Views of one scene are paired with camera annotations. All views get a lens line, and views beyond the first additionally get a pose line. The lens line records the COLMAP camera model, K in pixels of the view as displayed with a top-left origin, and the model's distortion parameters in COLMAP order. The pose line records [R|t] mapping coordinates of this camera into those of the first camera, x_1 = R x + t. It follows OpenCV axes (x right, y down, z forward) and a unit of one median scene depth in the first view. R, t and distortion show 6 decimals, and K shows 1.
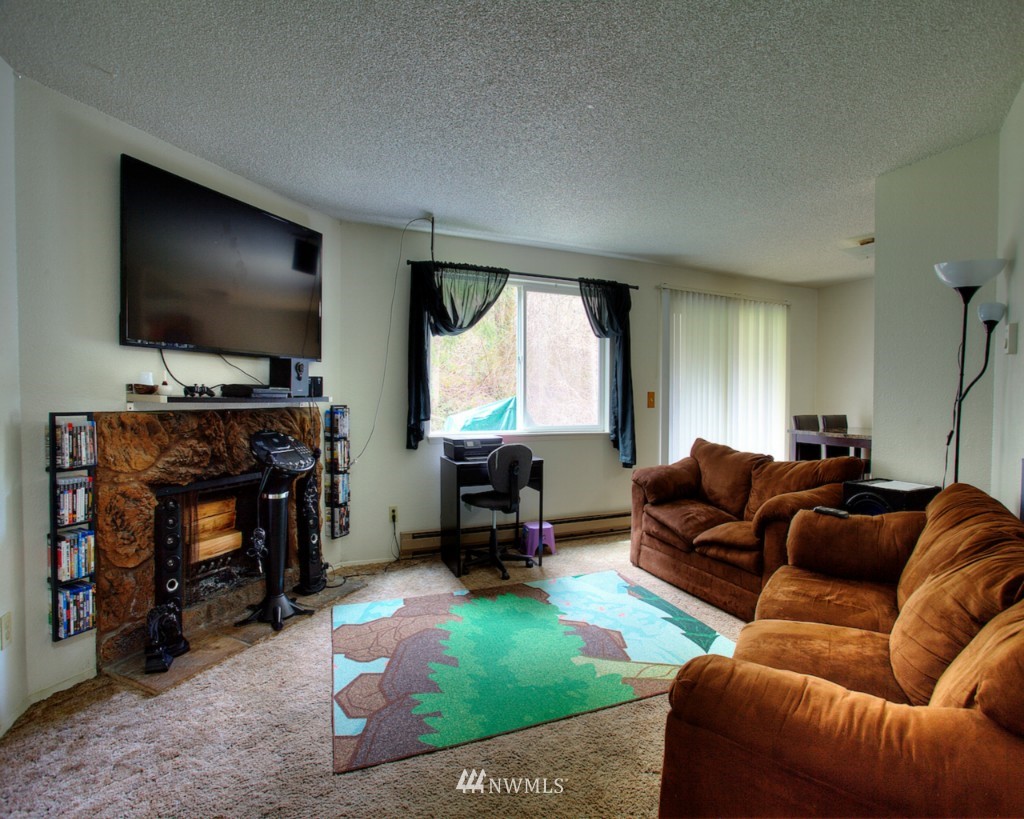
lens RADIAL K [[506.9, 0, 506.6], [0, 506.9, 403.8], [0, 0, 1]] dist [-0.060959, 0.024098]
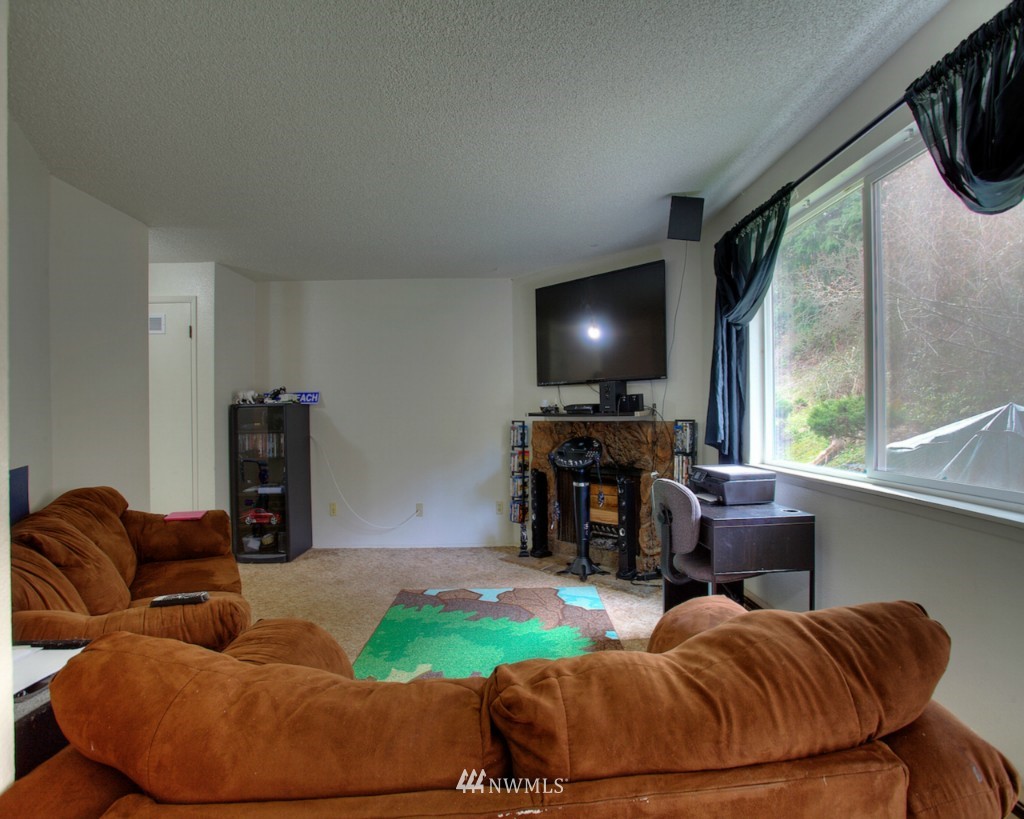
lens RADIAL K [[506.9, 0, 532.8], [0, 506.9, 412.3], [0, 0, 1]] dist [-0.060959, 0.024098]
pose [[-0.329354, 0.001083, -0.944206, 0.797206], [-0.006092, 0.999976, 0.003272, -0.017014], [0.944187, 0.006830, -0.329339, 1.177085]]
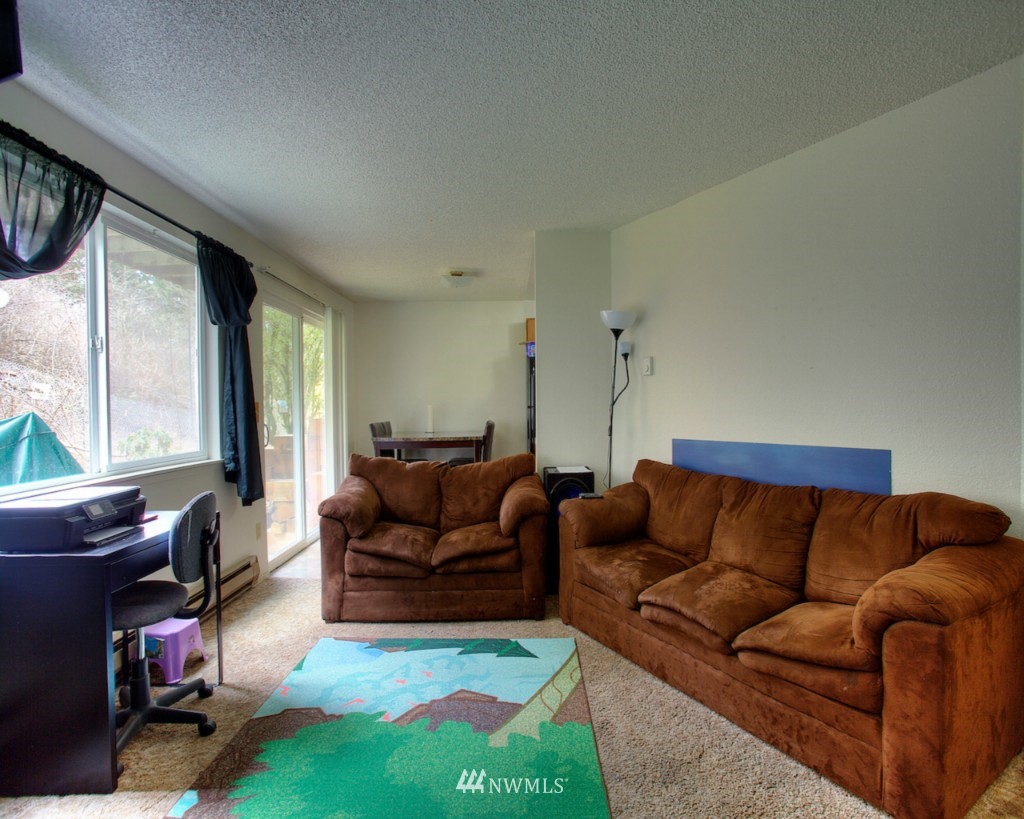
lens RADIAL K [[506.9, 0, 519.9], [0, 506.9, 412.1], [0, 0, 1]] dist [-0.060959, 0.024098]
pose [[0.358181, -0.026251, 0.933283, -0.425785], [0.030291, 0.999405, 0.016486, -0.013808], [-0.933161, 0.022365, 0.358763, 0.511520]]
